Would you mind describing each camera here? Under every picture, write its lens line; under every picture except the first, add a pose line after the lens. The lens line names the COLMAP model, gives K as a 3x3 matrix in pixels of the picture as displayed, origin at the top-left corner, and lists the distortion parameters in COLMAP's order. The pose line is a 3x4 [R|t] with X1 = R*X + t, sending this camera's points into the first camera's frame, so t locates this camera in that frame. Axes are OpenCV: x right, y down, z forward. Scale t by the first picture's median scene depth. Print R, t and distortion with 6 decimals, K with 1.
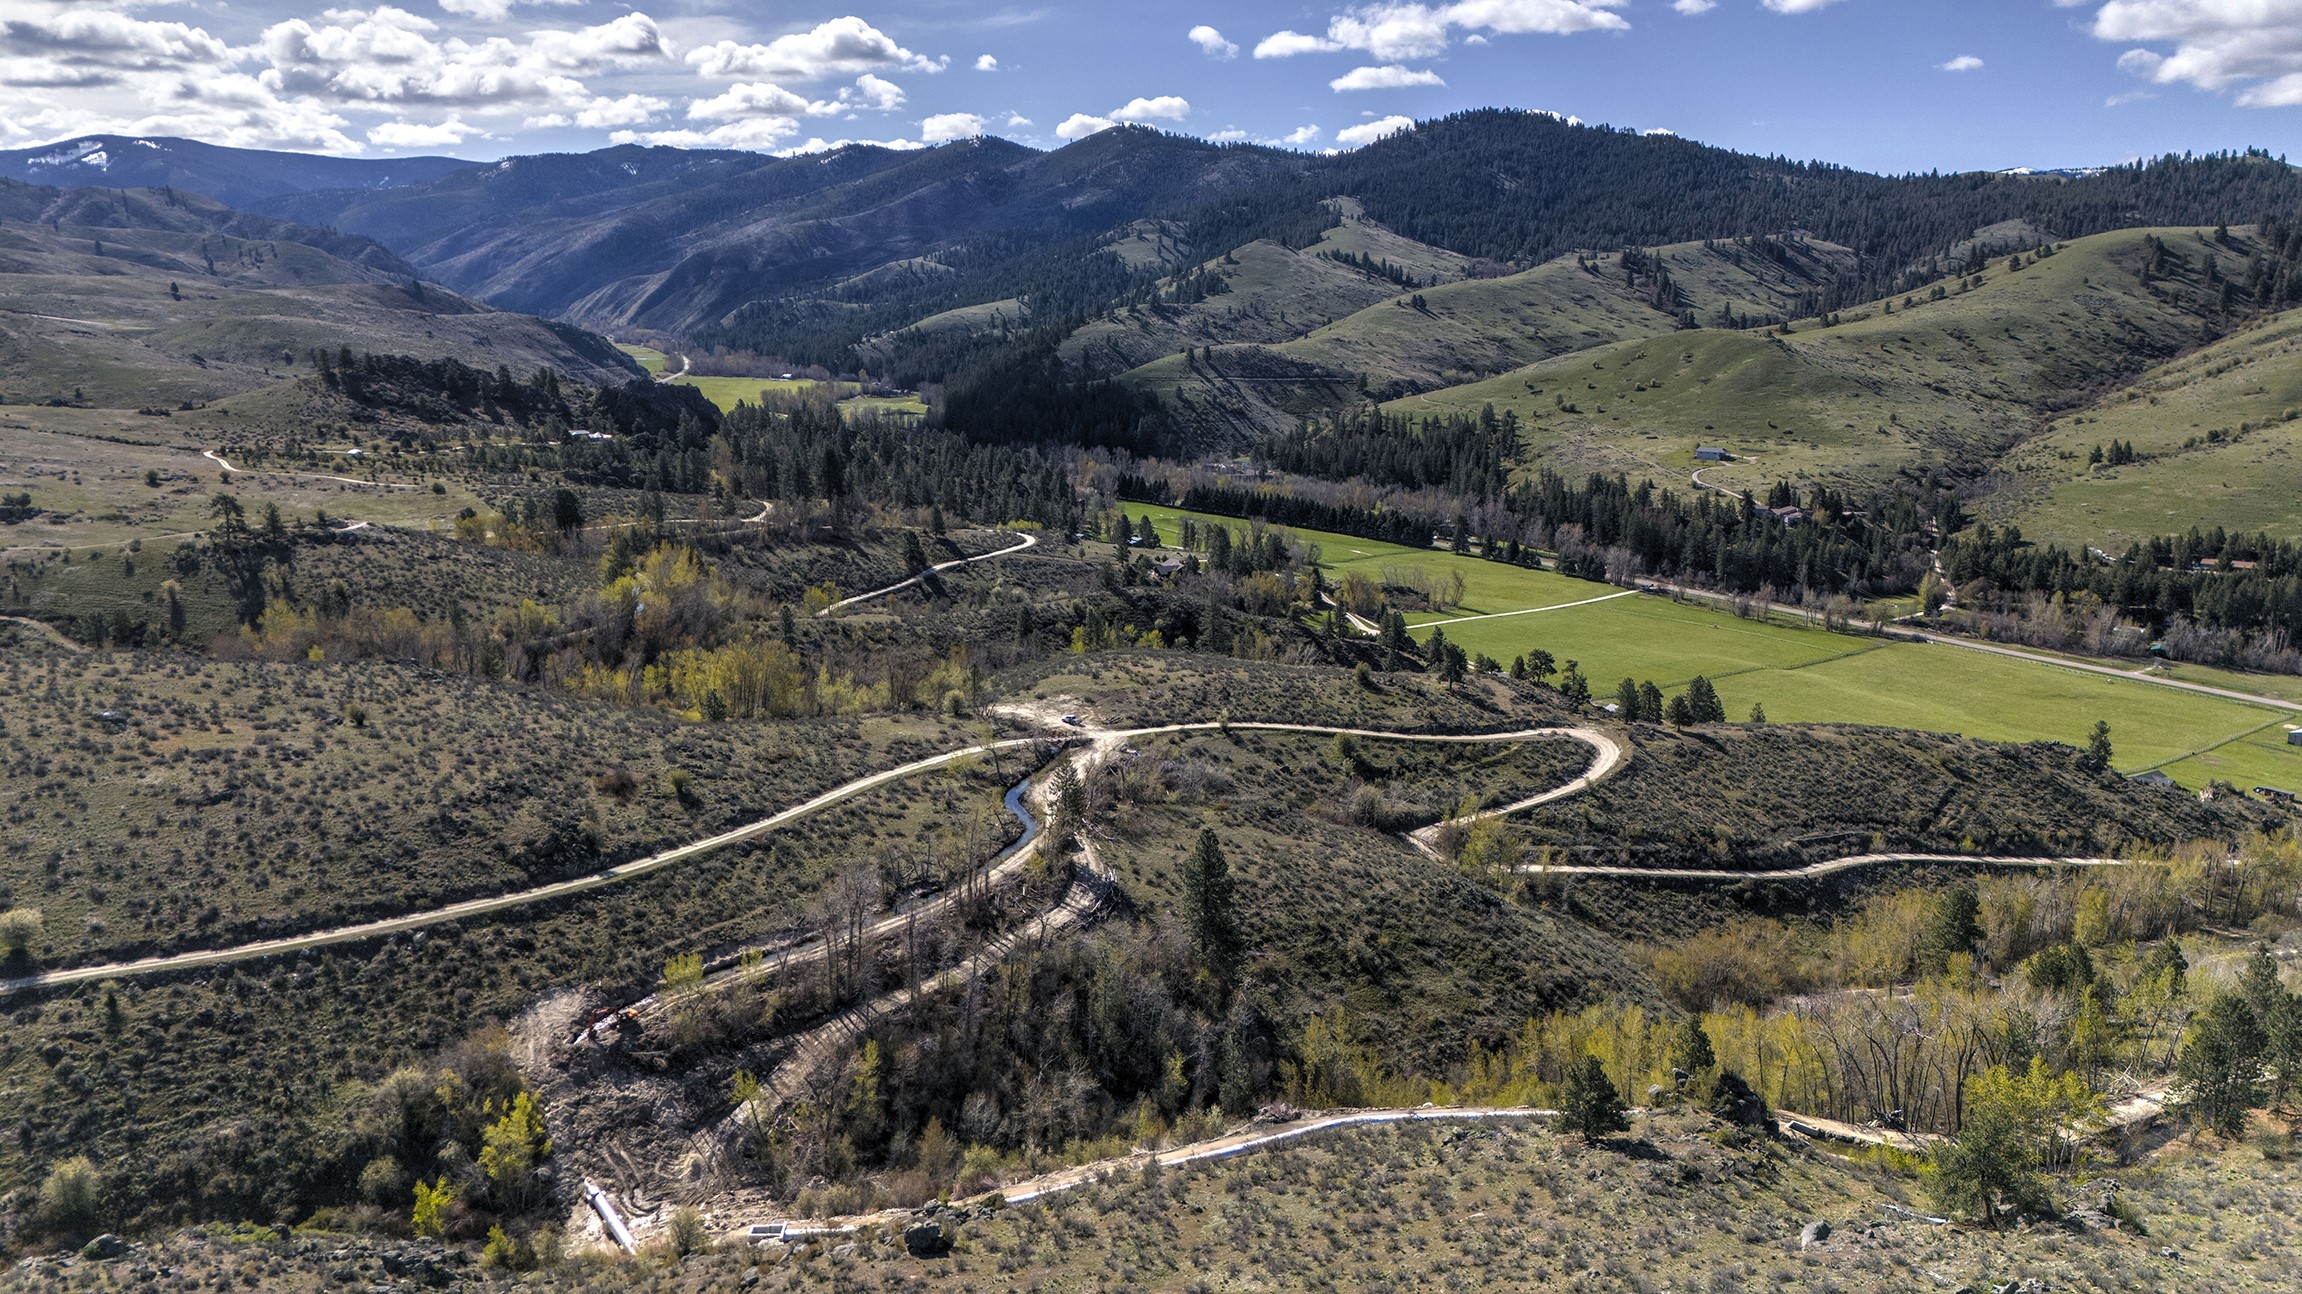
lens RADIAL K [[1690.7, 0, 1143.0], [0, 1690.7, 678.2], [0, 0, 1]] dist [0.072372, -0.063909]
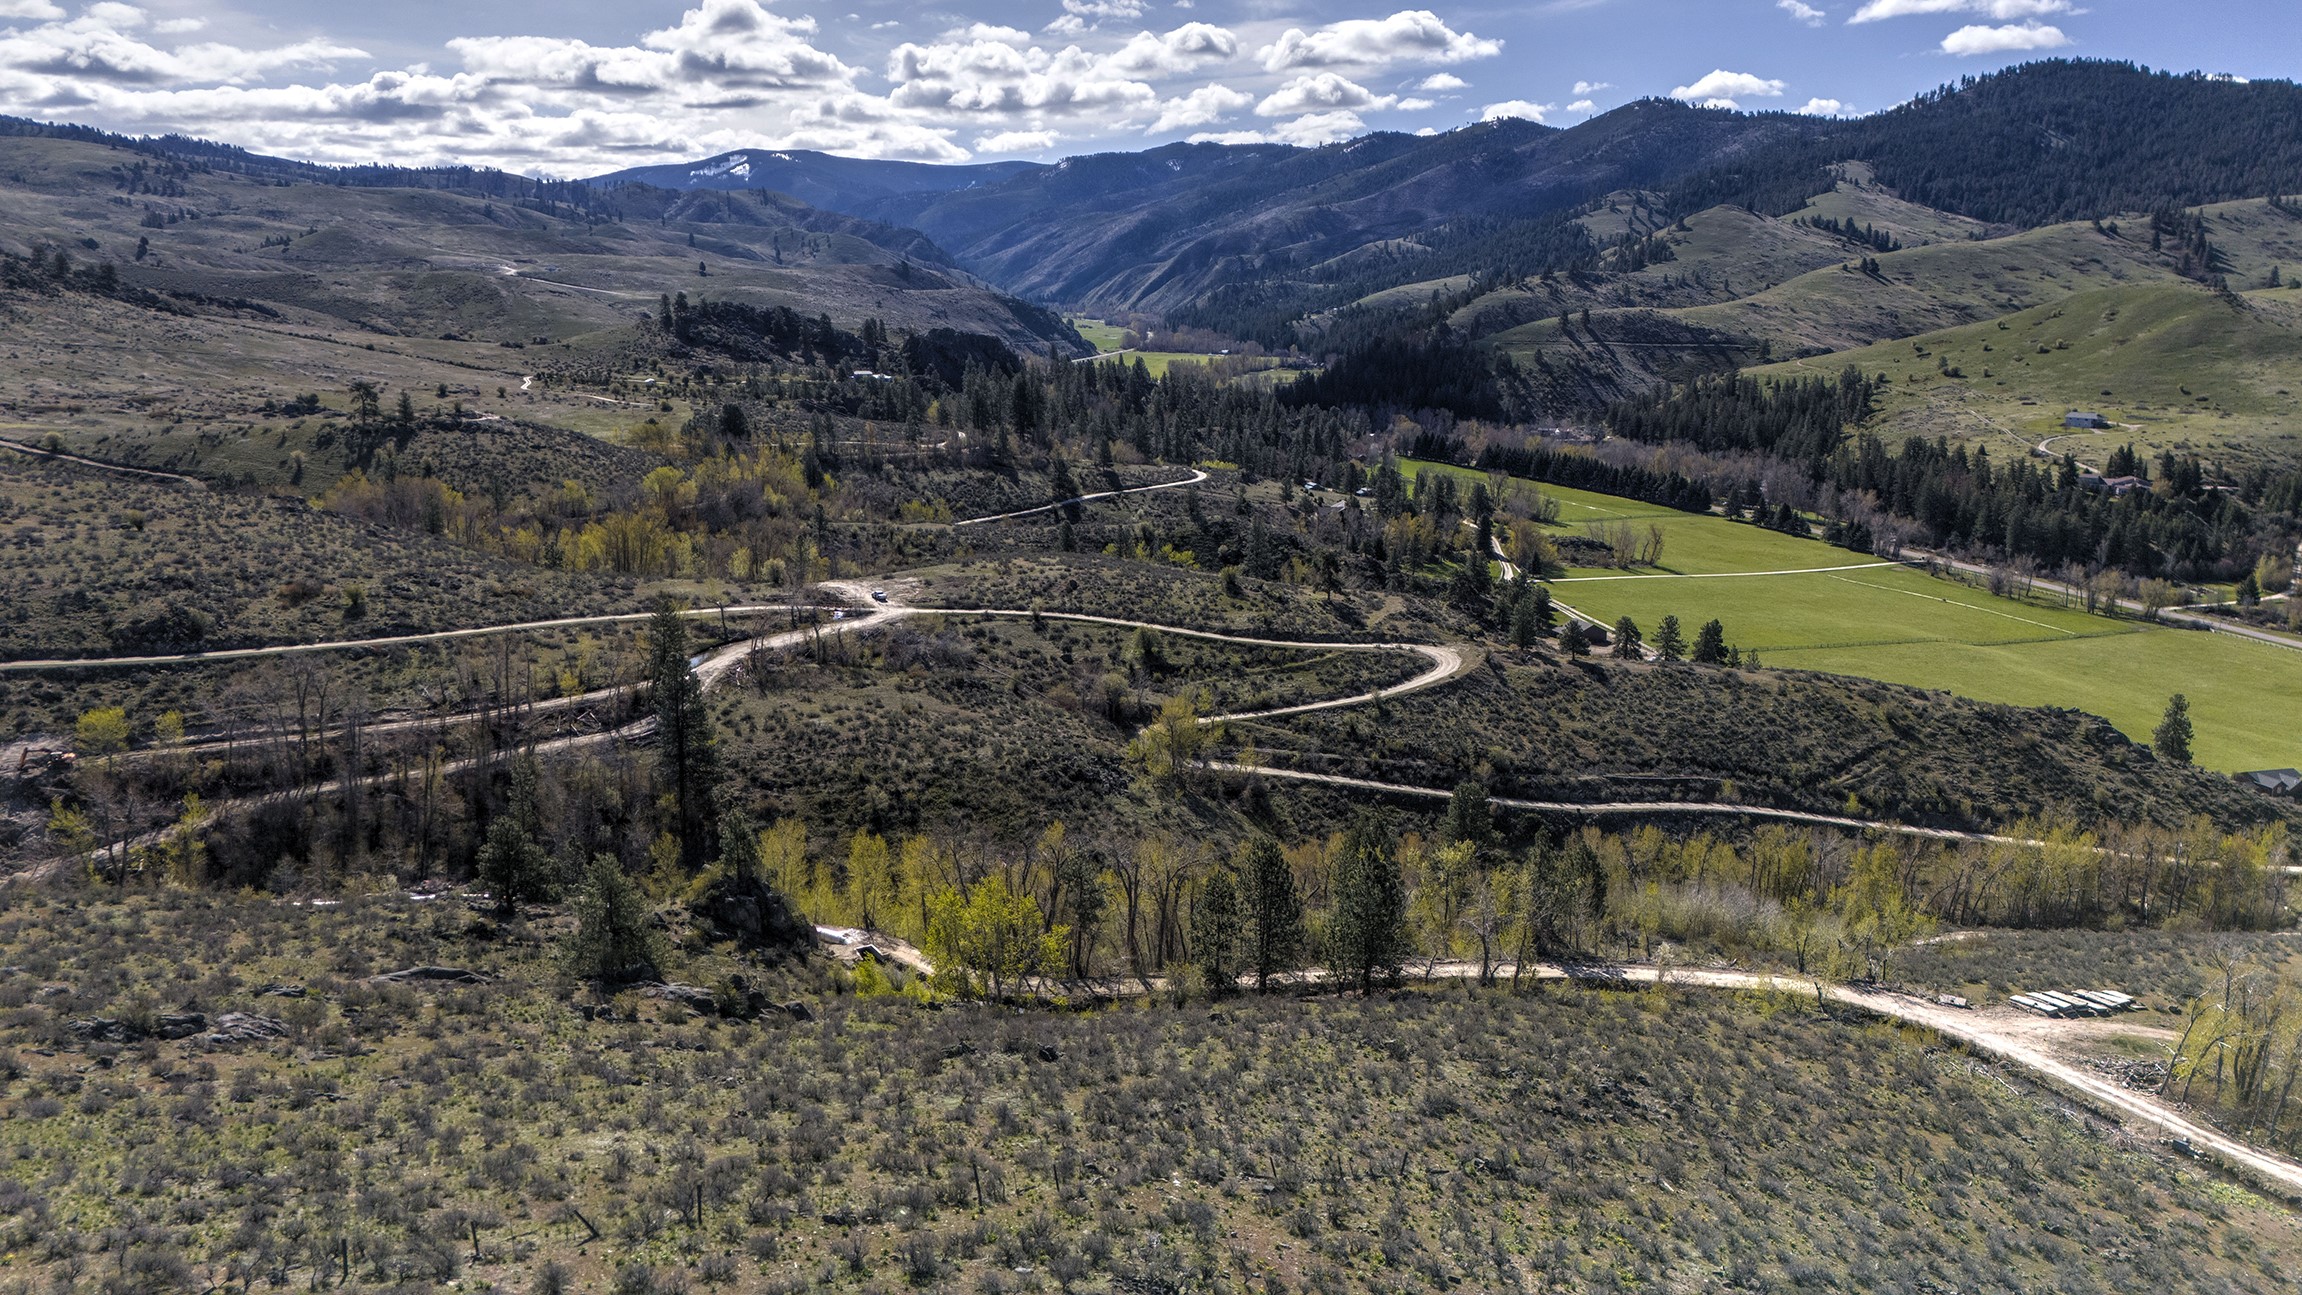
lens RADIAL K [[1690.7, 0, 1114.6], [0, 1690.7, 672.2], [0, 0, 1]] dist [0.072372, -0.063909]
pose [[0.949080, 0.070595, -0.307024, 0.151764], [-0.070063, 0.997461, 0.012769, 0.018061], [0.307146, 0.009392, 0.951616, 0.033571]]
